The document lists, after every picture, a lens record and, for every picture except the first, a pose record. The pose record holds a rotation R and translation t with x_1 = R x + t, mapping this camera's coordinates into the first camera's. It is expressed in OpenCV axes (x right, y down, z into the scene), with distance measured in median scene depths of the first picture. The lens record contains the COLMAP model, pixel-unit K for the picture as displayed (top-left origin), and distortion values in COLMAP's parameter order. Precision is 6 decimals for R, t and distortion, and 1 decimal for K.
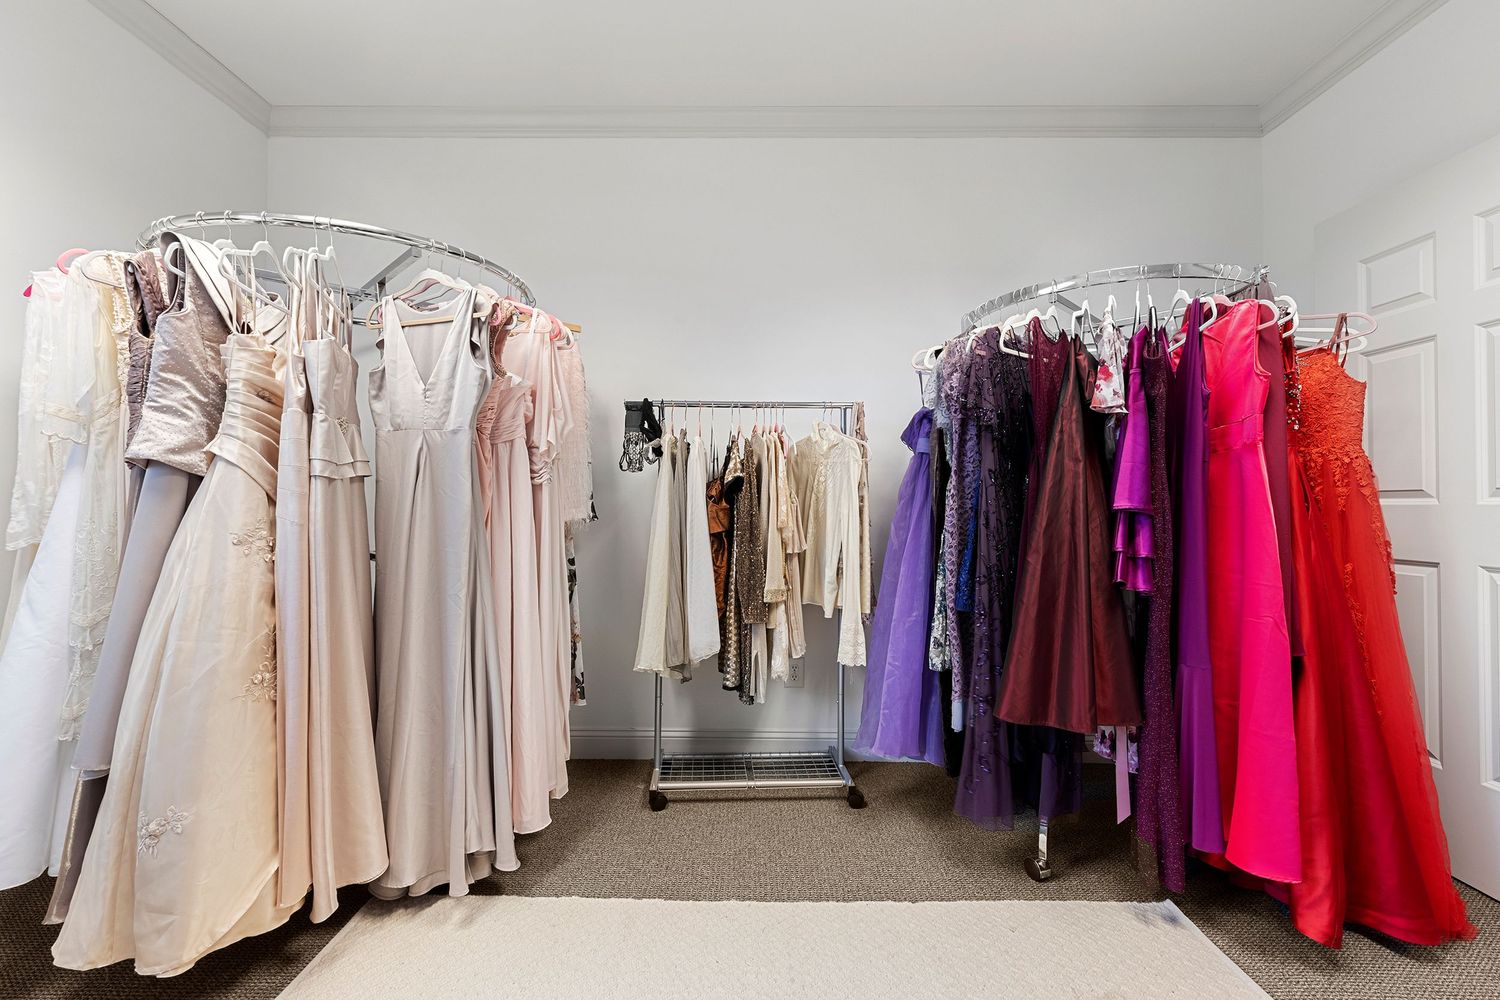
lens RADIAL K [[617.0, 0, 745.7], [0, 617.0, 492.7], [0, 0, 1]] dist [-0.001399, -0.000207]
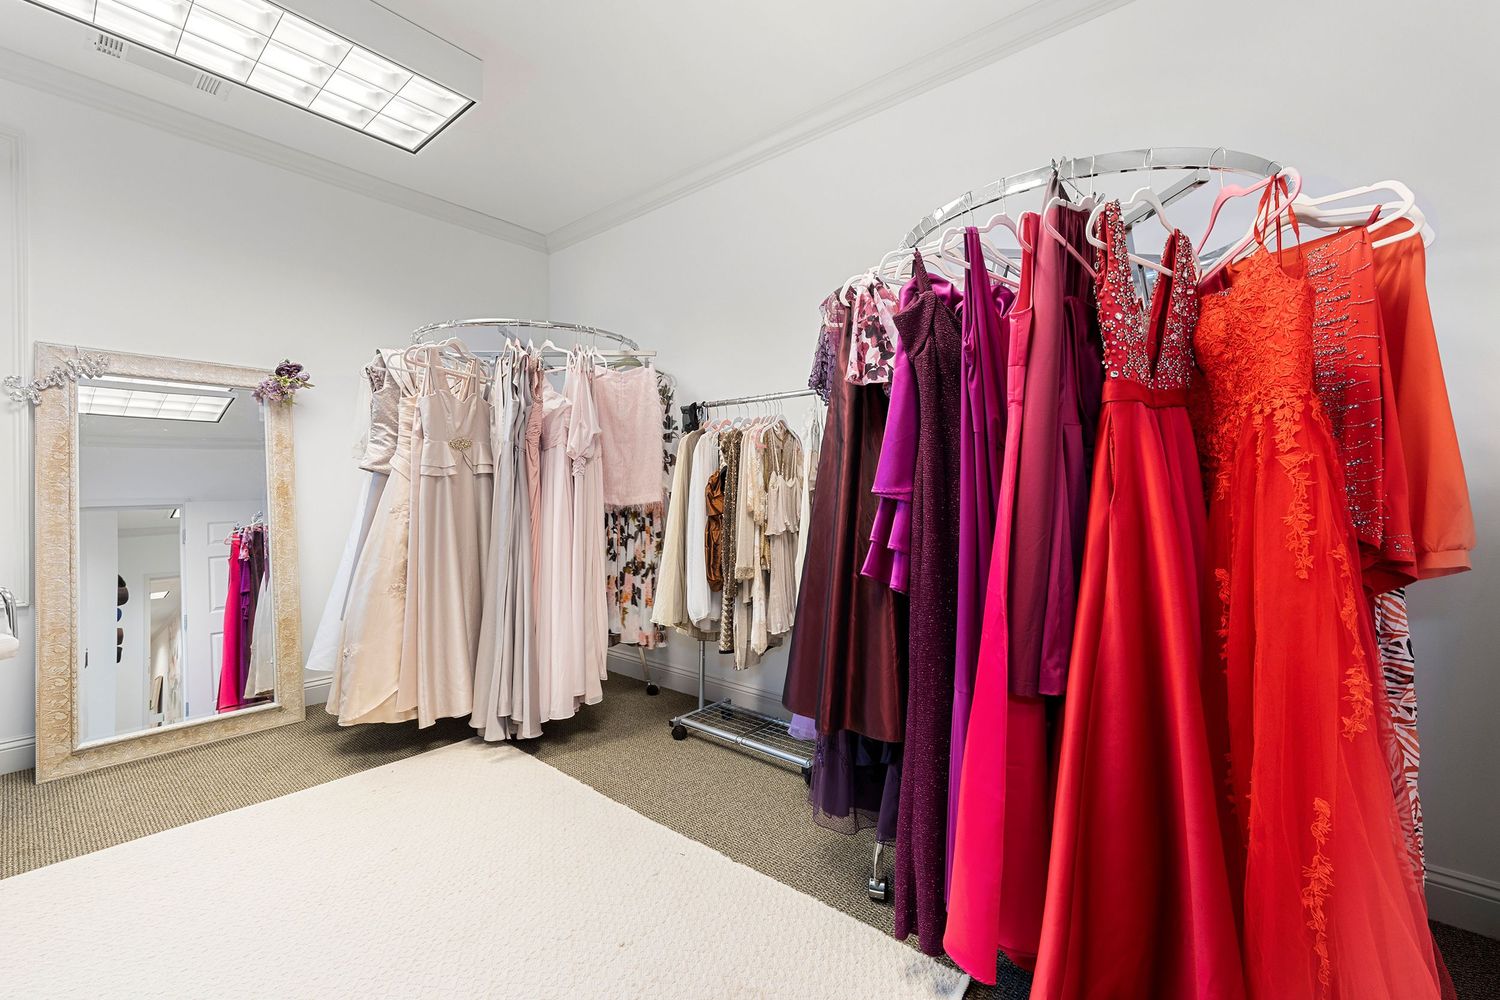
lens RADIAL K [[615.4, 0, 759.9], [0, 615.4, 478.5], [0, 0, 1]] dist [0.000540, -0.000212]
pose [[0.782395, -0.013374, -0.622639, 0.927062], [0.015049, 0.999883, -0.002567, 0.001832], [0.622601, -0.007362, 0.782505, 0.183390]]
